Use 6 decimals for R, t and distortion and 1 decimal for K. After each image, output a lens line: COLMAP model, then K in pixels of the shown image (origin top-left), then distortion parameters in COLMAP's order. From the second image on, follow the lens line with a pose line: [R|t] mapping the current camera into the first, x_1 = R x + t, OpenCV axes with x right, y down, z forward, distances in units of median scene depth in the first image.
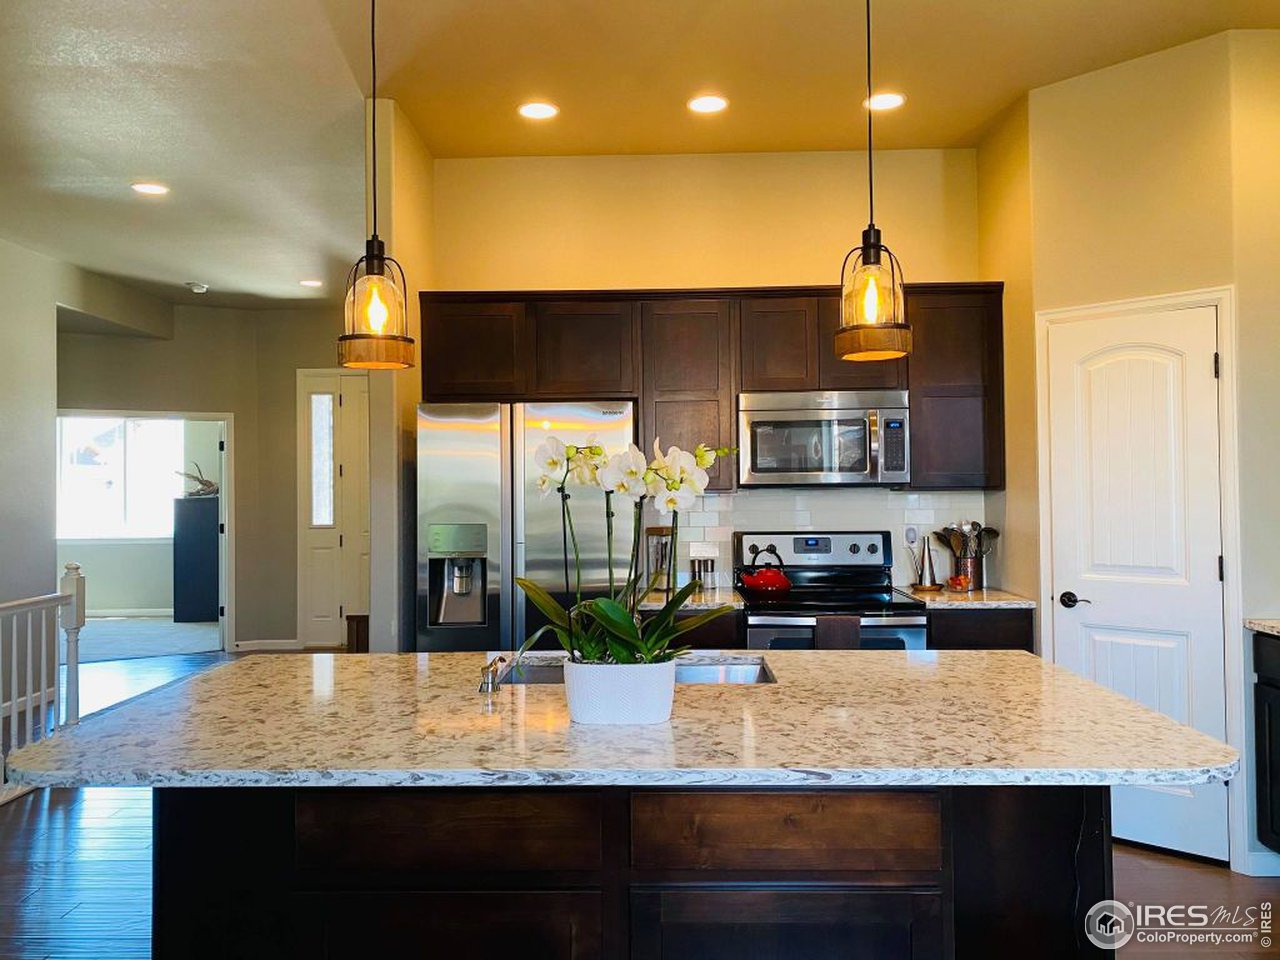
lens RADIAL K [[972.5, 0, 639.6], [0, 972.5, 474.1], [0, 0, 1]] dist [0.009201, -0.002497]
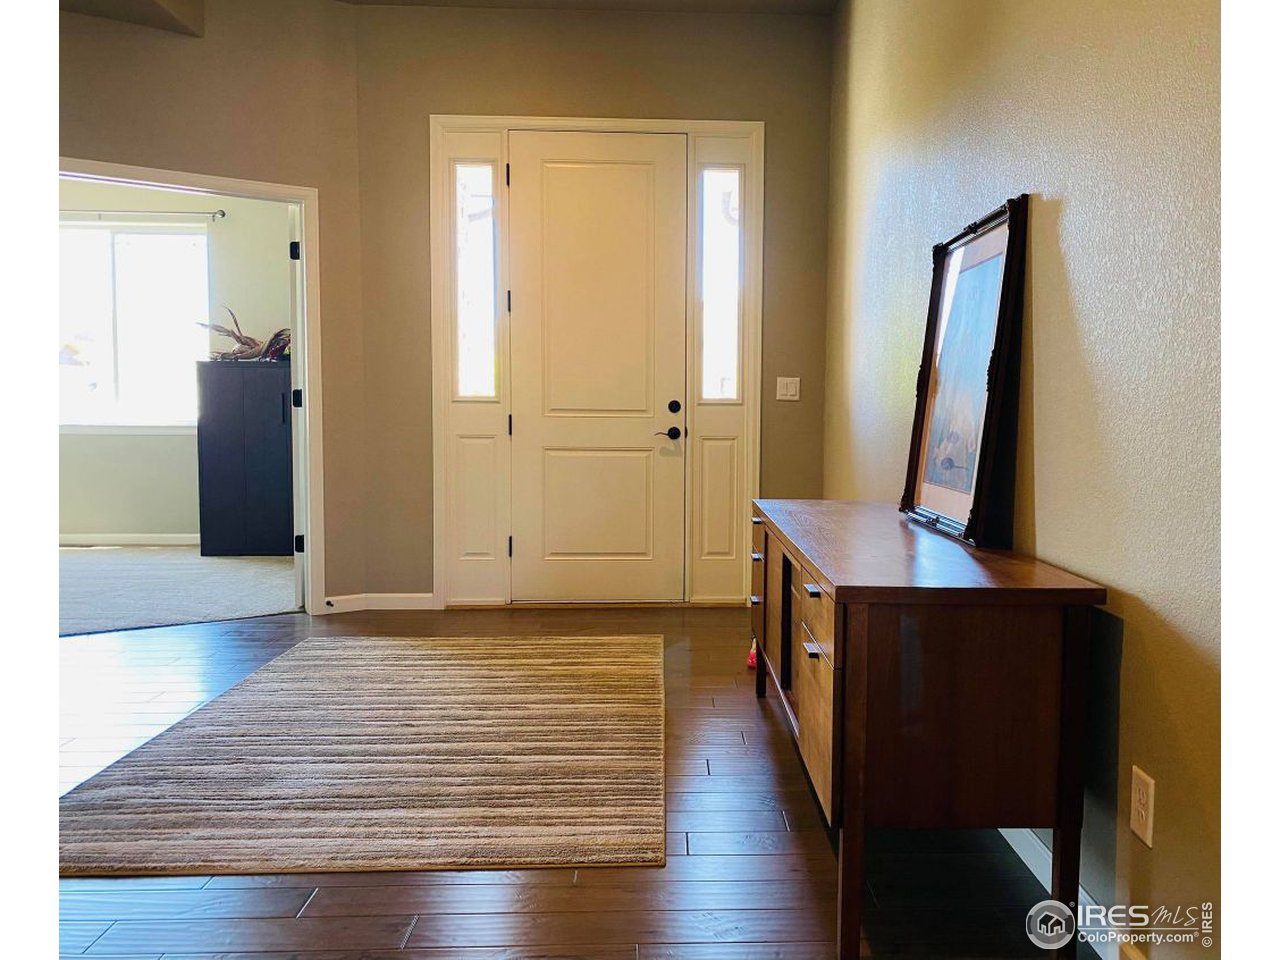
lens RADIAL K [[974.6, 0, 706.8], [0, 974.6, 470.7], [0, 0, 1]] dist [0.007059, 0.002310]
pose [[0.998016, 0.014678, 0.061224, -0.513674], [-0.019239, 0.997030, 0.074578, 0.115988], [-0.059948, -0.075608, 0.995334, 0.953273]]
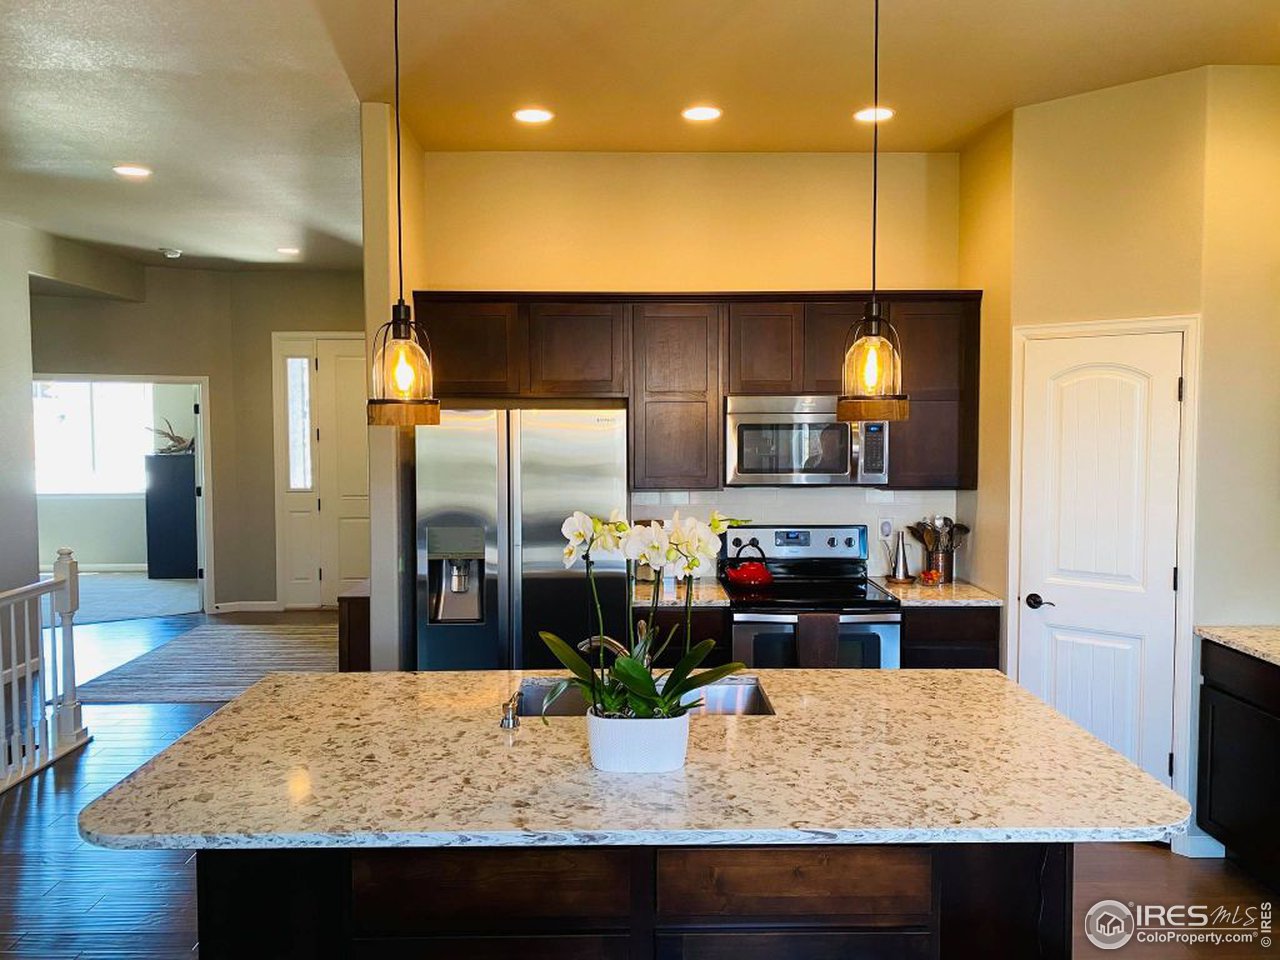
lens RADIAL K [[971.5, 0, 641.7], [0, 971.5, 476.0], [0, 0, 1]] dist [0.010084, -0.002429]
pose [[0.999126, 0.006217, 0.041329, -0.034073], [-0.009135, 0.997449, 0.070800, -0.080160], [-0.040783, -0.071115, 0.996634, -0.035431]]
